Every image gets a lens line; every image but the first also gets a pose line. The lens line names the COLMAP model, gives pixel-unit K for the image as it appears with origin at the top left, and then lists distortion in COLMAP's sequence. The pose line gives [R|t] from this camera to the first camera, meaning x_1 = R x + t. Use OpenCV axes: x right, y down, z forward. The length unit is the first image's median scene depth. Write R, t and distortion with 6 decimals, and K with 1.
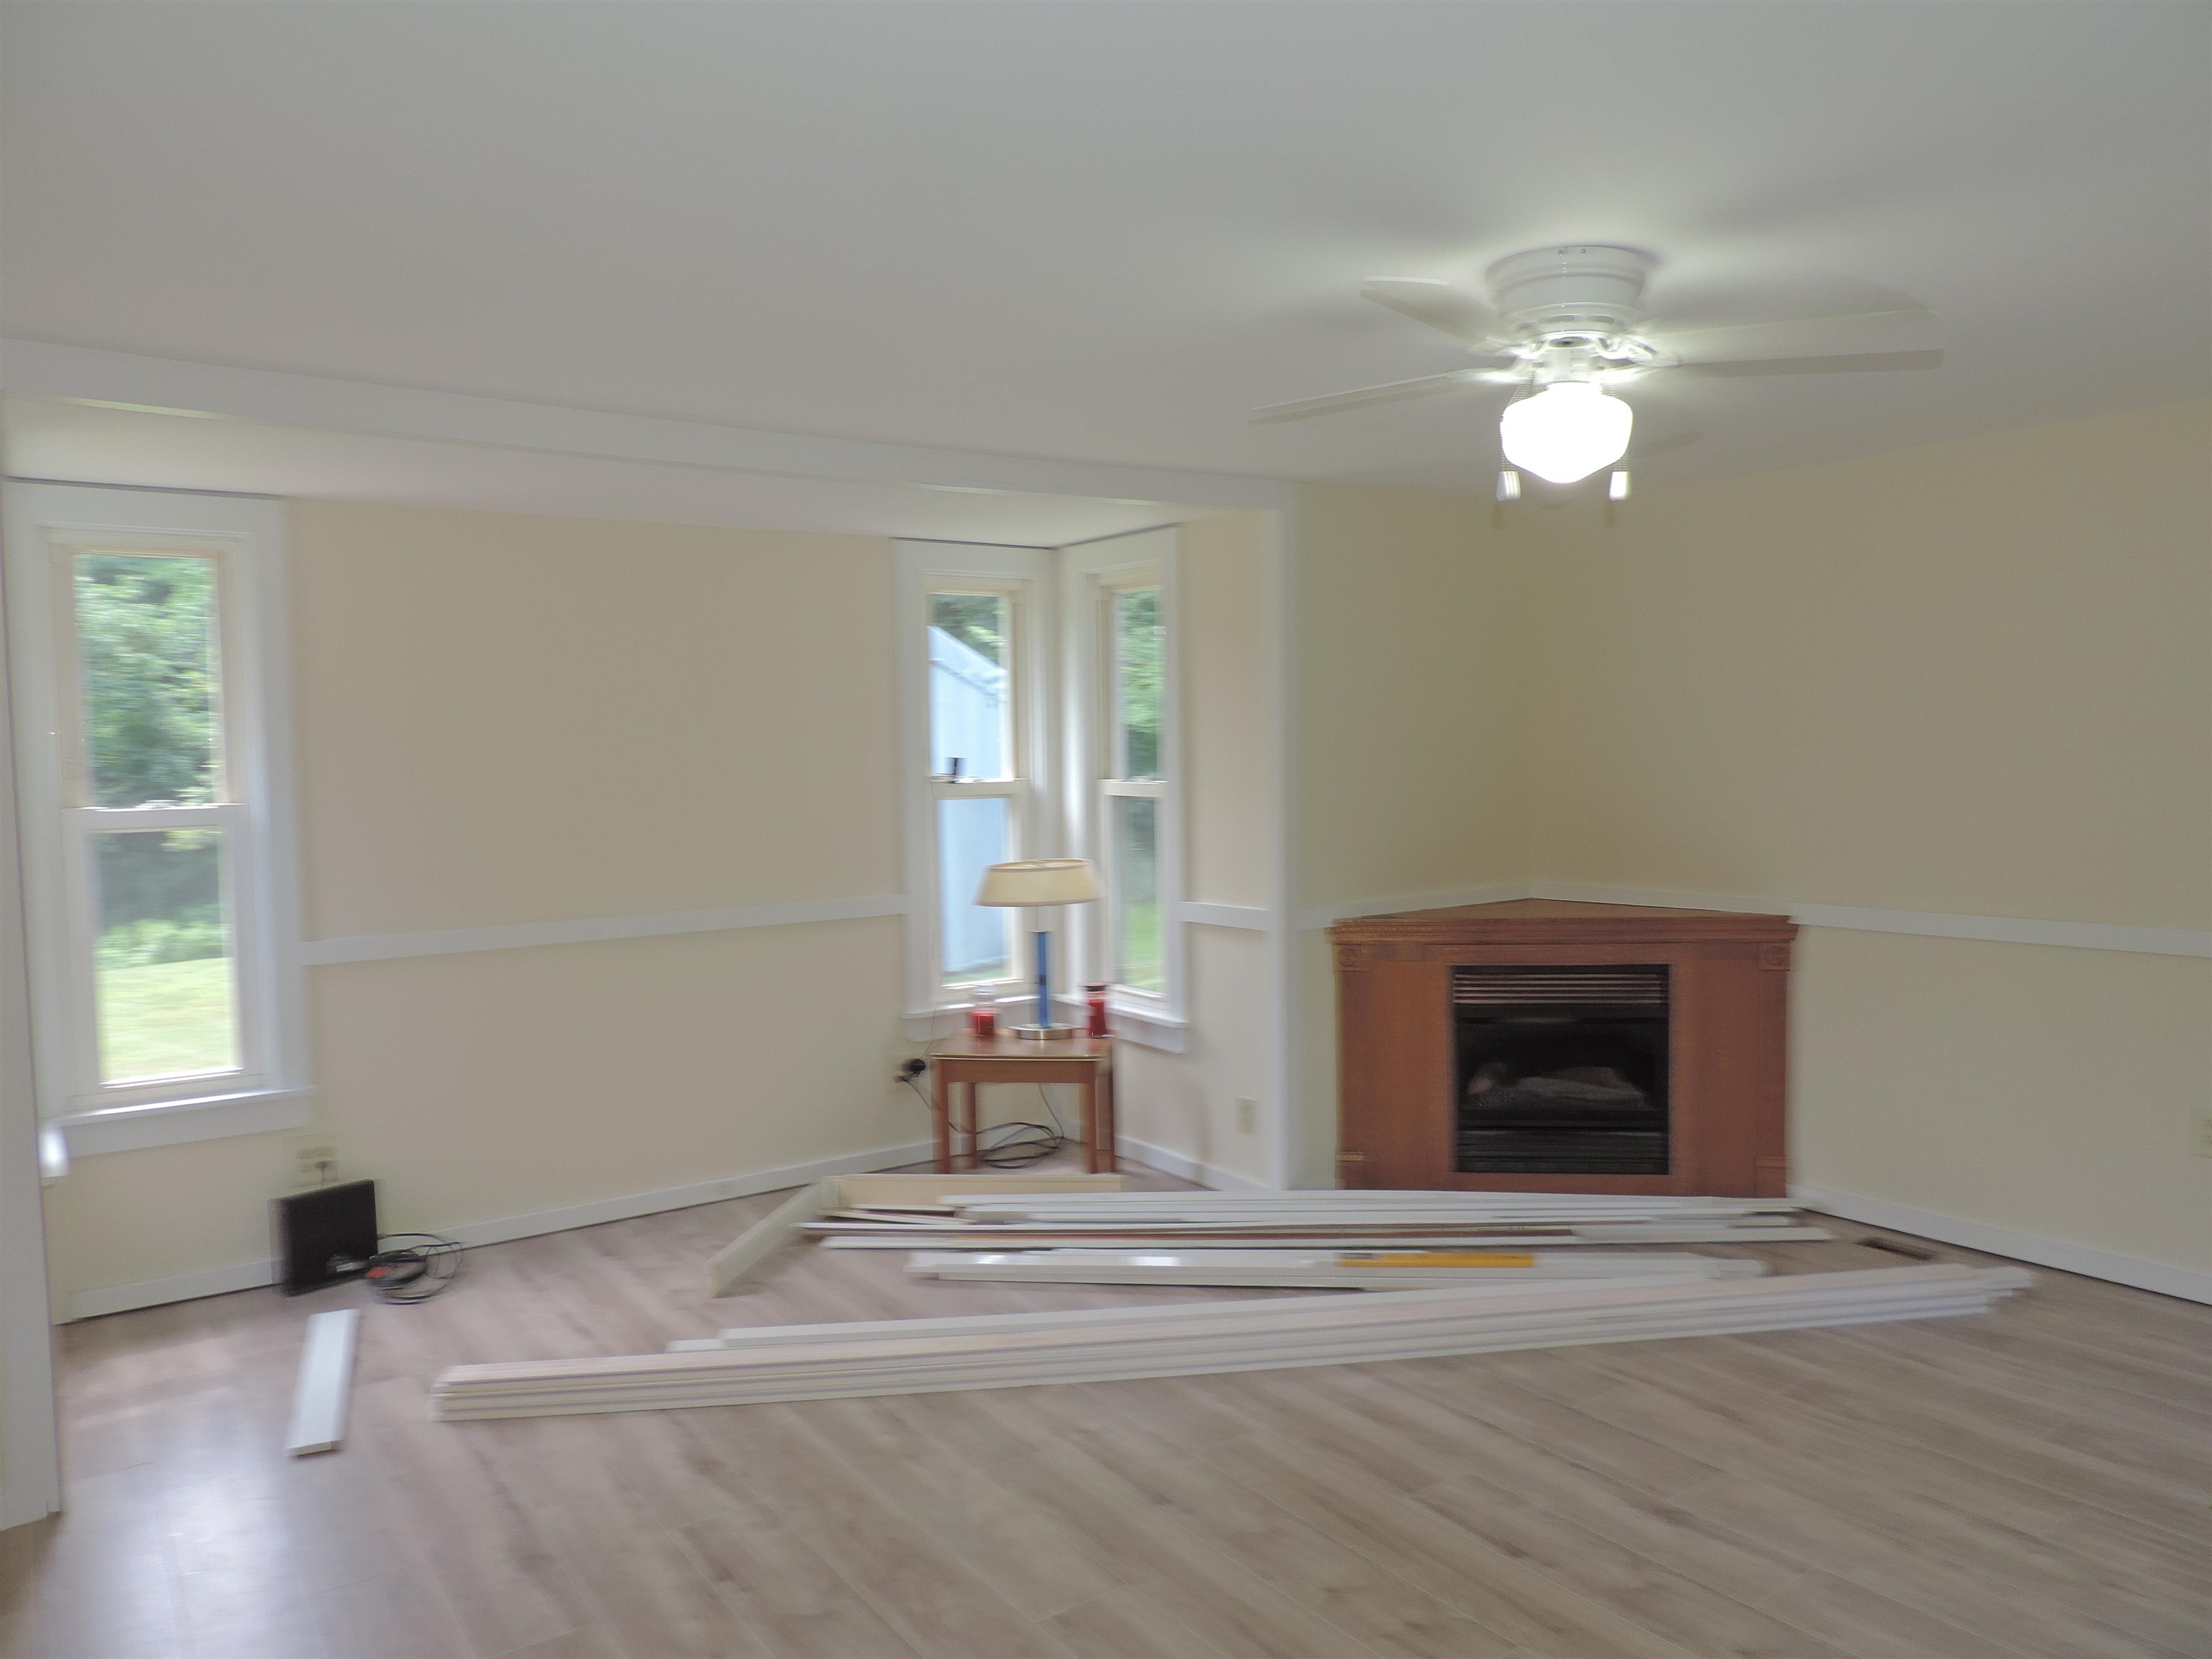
lens RADIAL K [[1571.0, 0, 1145.7], [0, 1571.0, 942.6], [0, 0, 1]] dist [-0.010718, -0.004381]
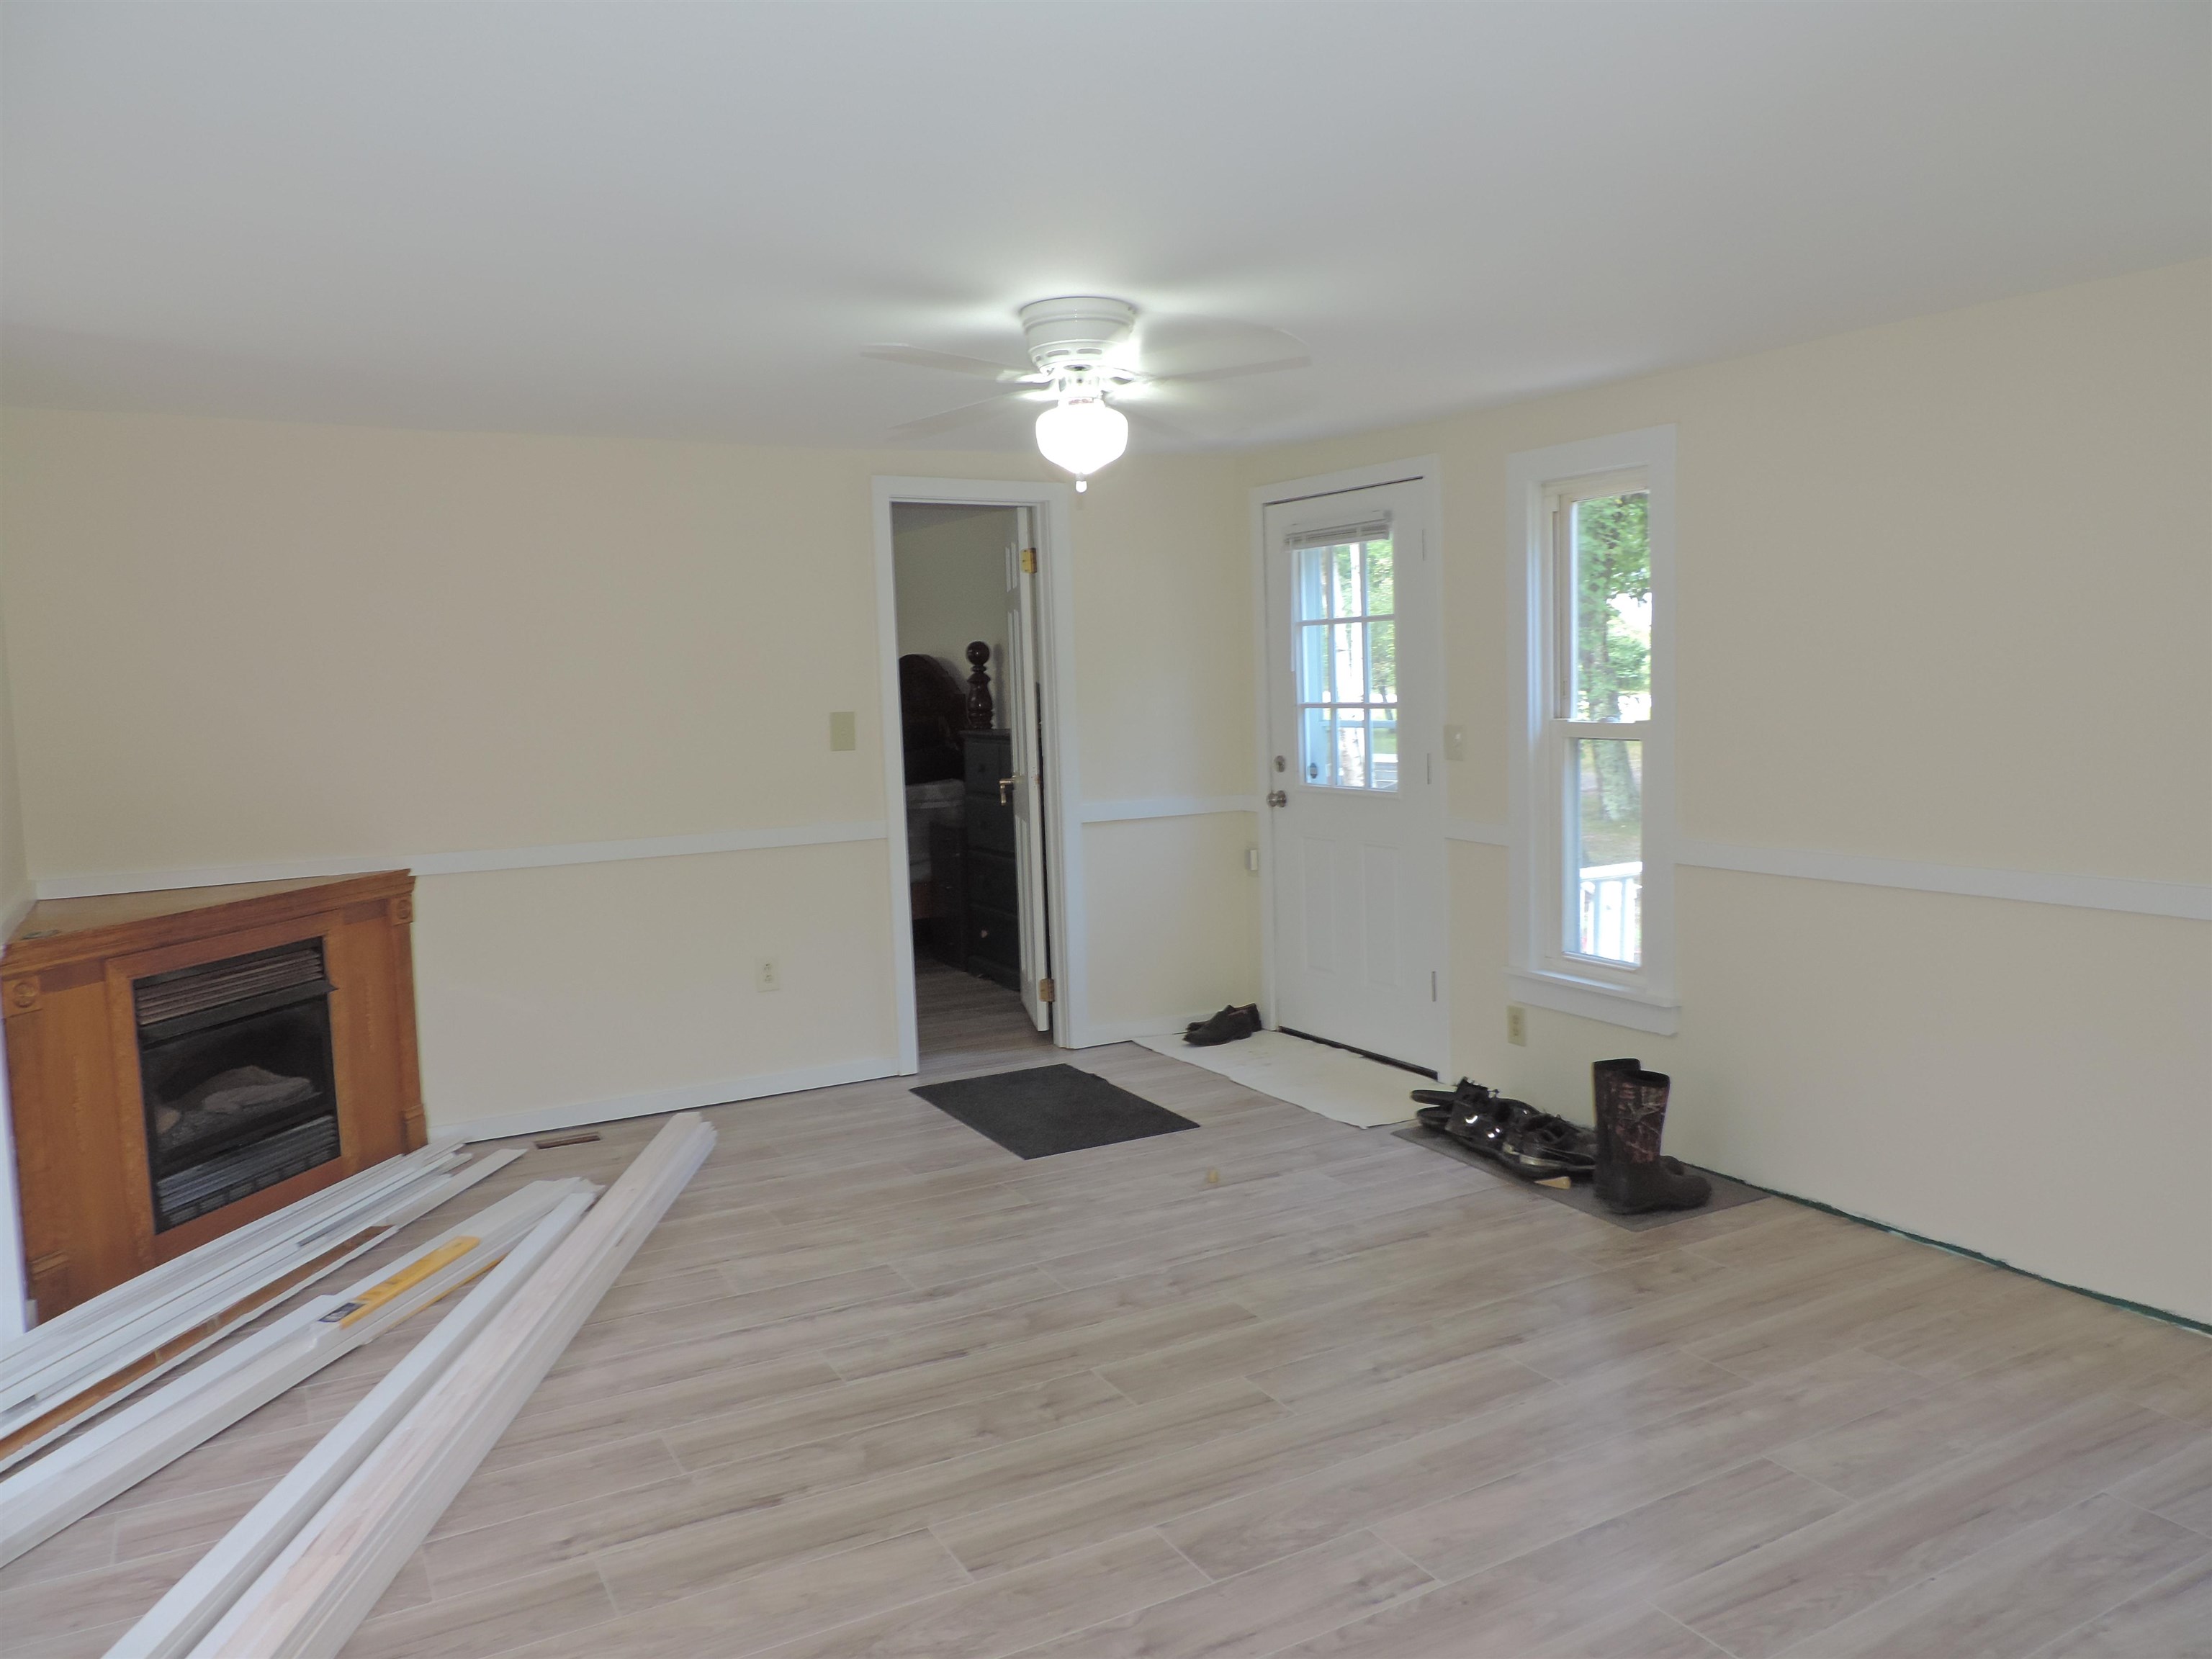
lens RADIAL K [[1580.2, 0, 1079.5], [0, 1580.2, 829.5], [0, 0, 1]] dist [-0.009859, -0.006031]
pose [[0.129553, -0.079301, 0.988396, -0.591590], [0.152075, 0.986593, 0.059224, -0.039330], [-0.979841, 0.142638, 0.139876, 0.449971]]
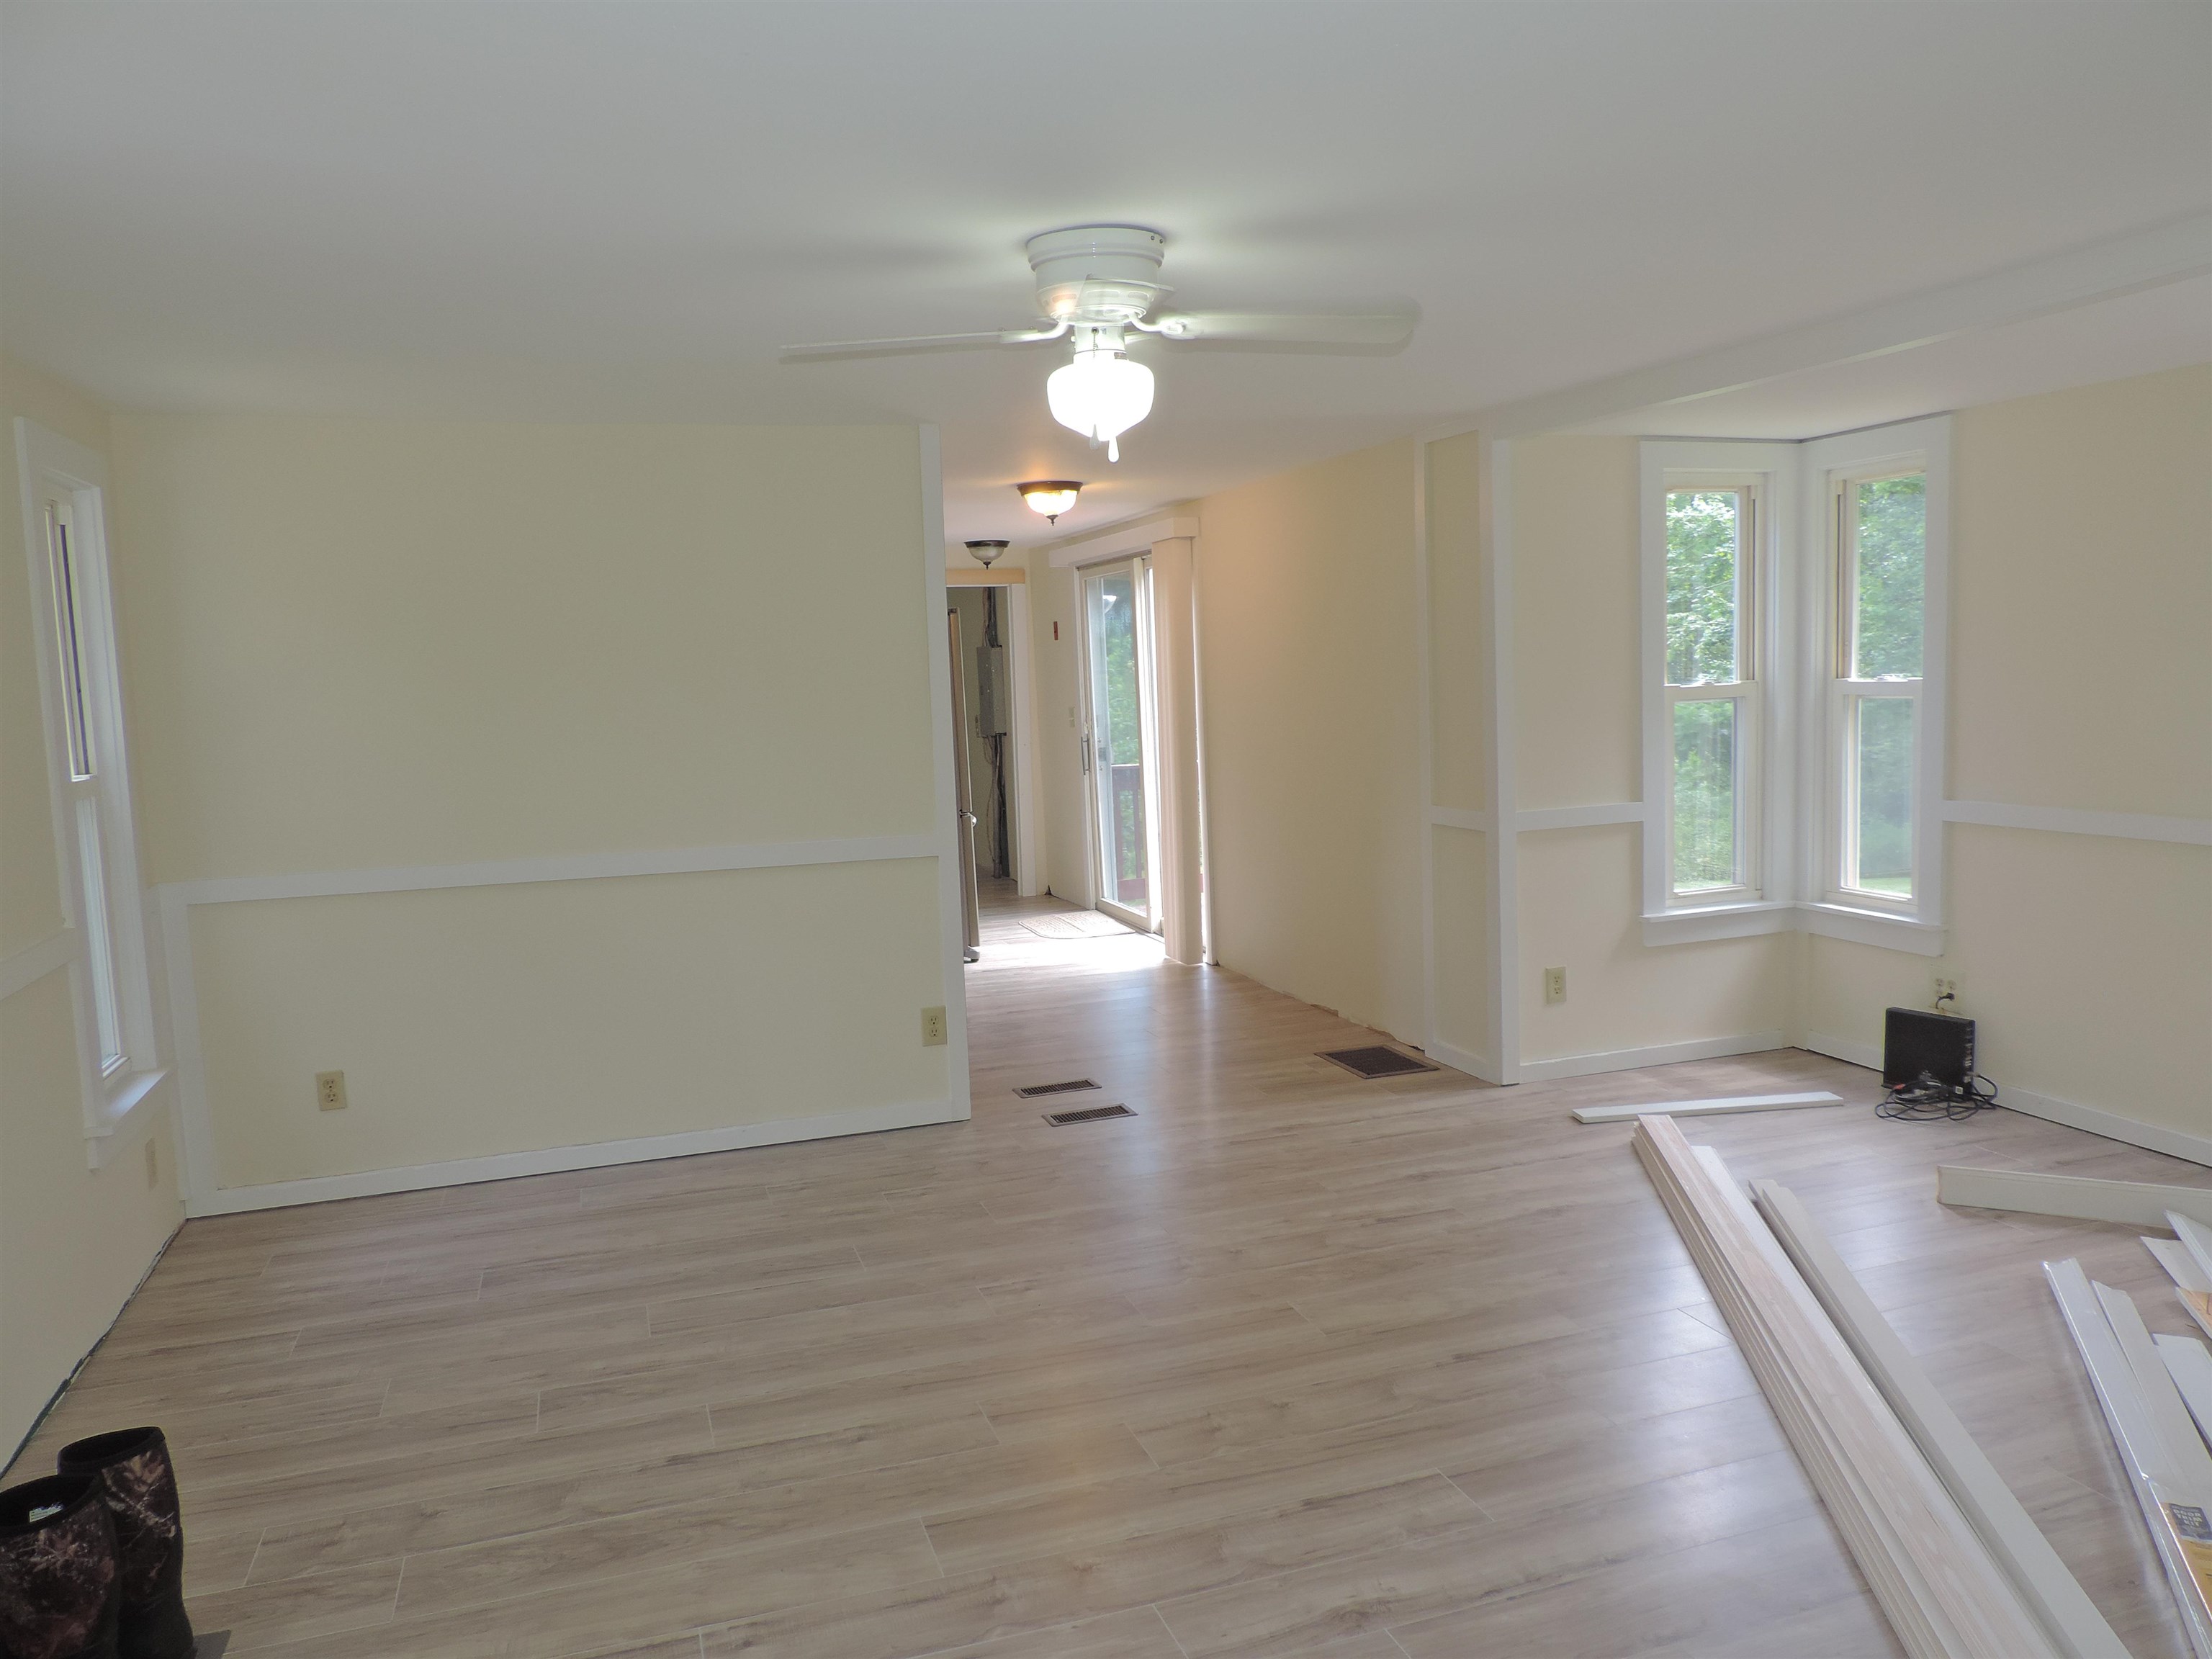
lens RADIAL K [[1580.2, 0, 1079.5], [0, 1580.2, 829.5], [0, 0, 1]] dist [-0.009859, -0.006031]
pose [[-0.310052, 0.122542, -0.942789, 0.751125], [-0.084841, 0.984136, 0.155818, -0.104315], [0.946927, 0.128299, -0.294736, 0.719010]]
